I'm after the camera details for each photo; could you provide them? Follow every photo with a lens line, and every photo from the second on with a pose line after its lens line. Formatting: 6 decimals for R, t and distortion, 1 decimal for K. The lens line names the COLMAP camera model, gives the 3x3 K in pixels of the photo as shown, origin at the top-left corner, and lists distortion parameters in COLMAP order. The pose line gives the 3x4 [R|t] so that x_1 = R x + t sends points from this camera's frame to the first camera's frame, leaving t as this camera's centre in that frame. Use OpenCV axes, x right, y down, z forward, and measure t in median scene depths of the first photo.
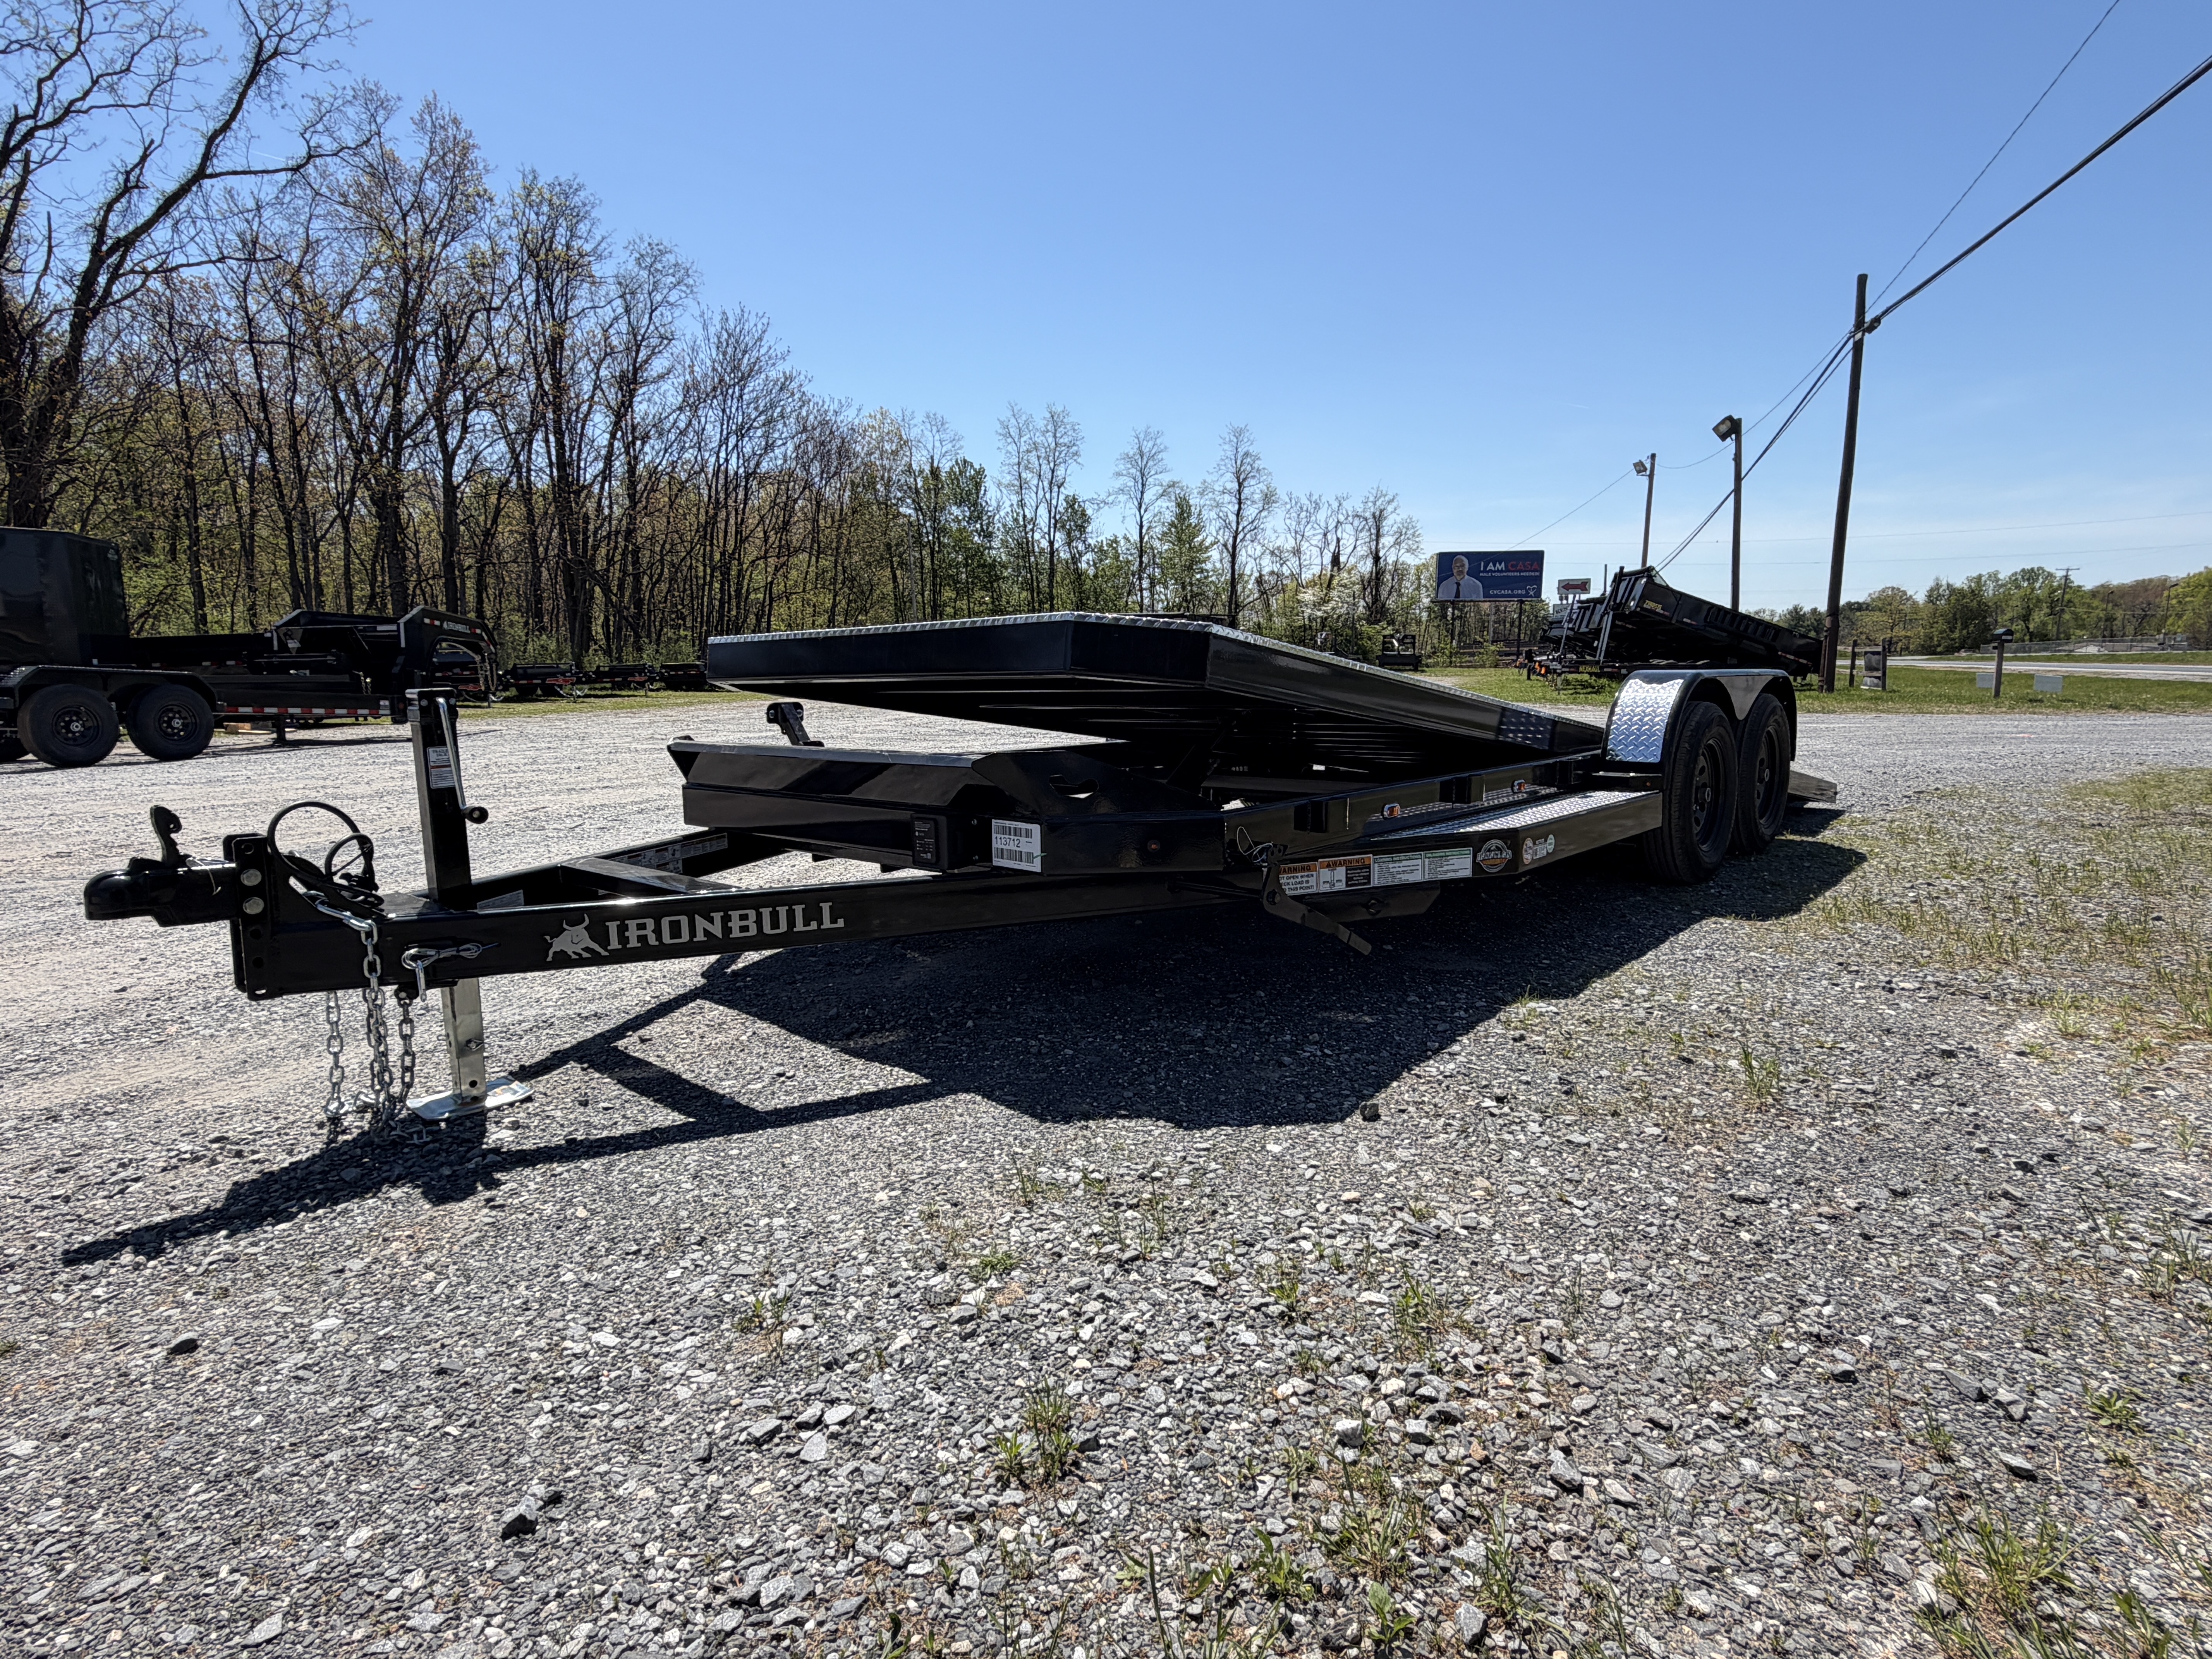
lens RADIAL K [[1170.3, 0, 1106.0], [0, 1170.3, 829.5], [0, 0, 1]] dist [-0.001015, -0.000528]
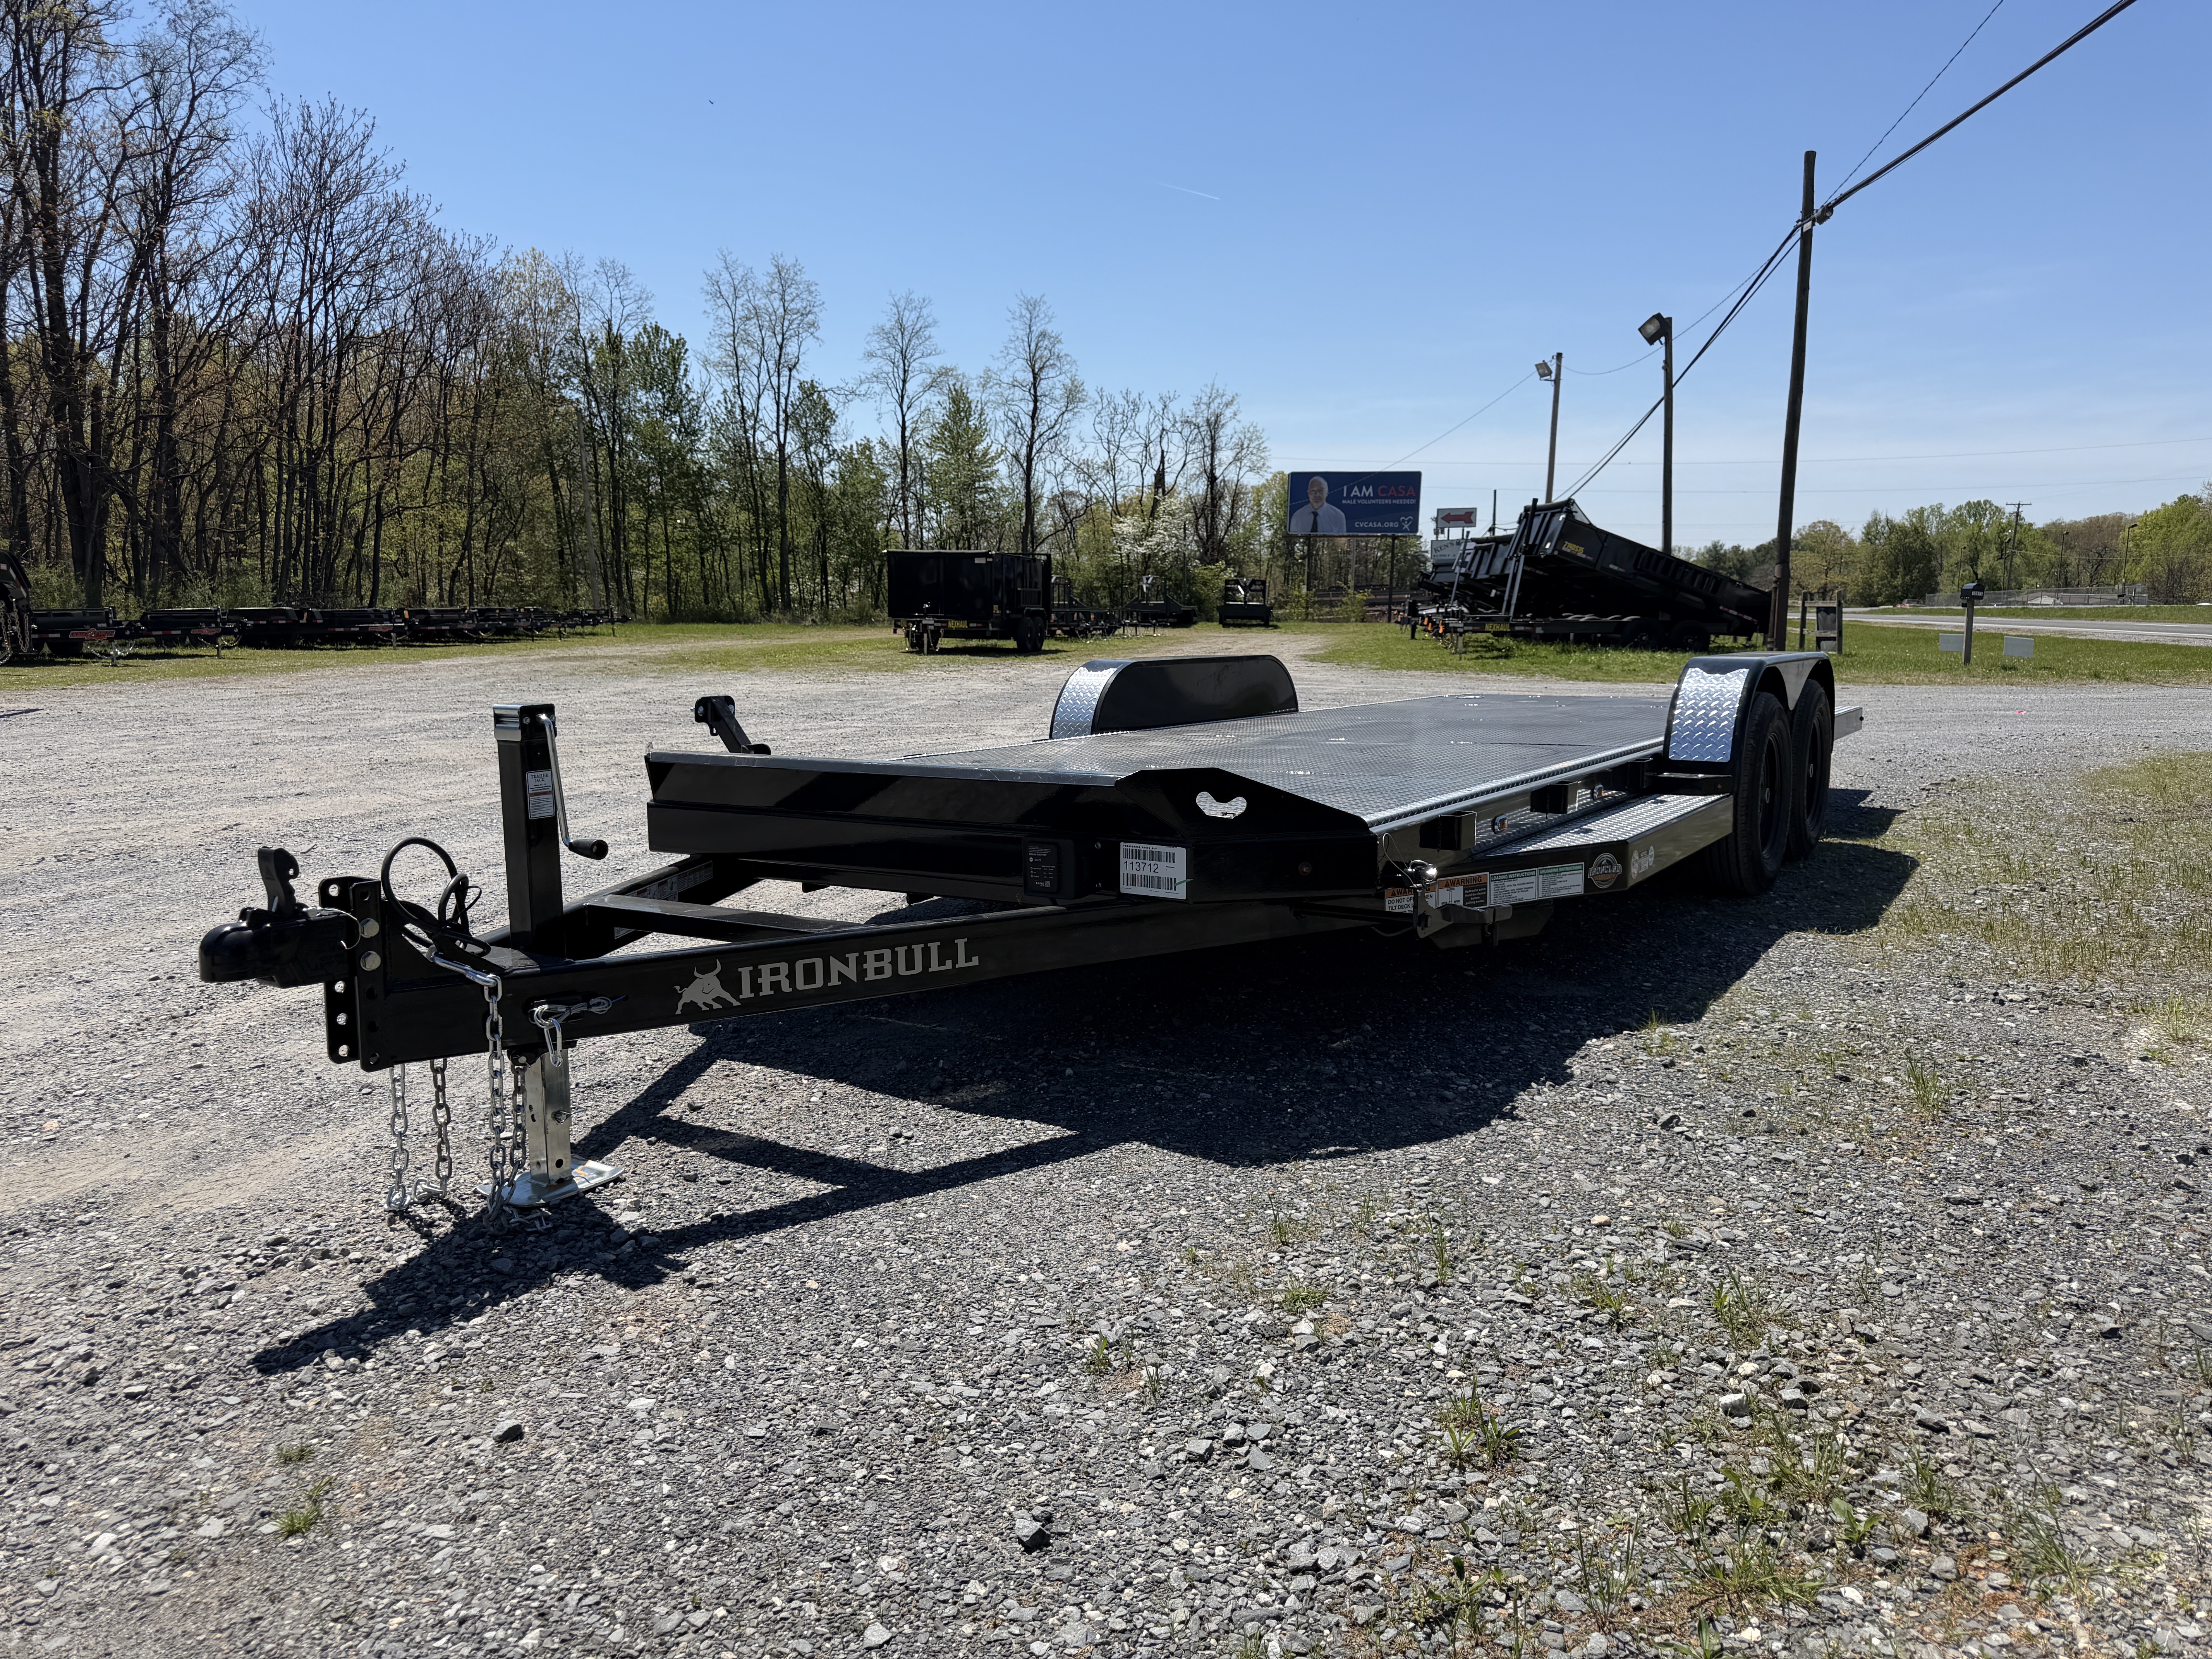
lens RADIAL K [[1574.9, 0, 1106.0], [0, 1574.9, 829.5], [0, 0, 1]] dist [0.022492, -0.028070]
pose [[0.986408, -0.015456, 0.163586, -0.257920], [0.015815, 0.999875, -0.000891, -0.014660], [-0.163552, 0.003466, 0.986529, -0.158305]]
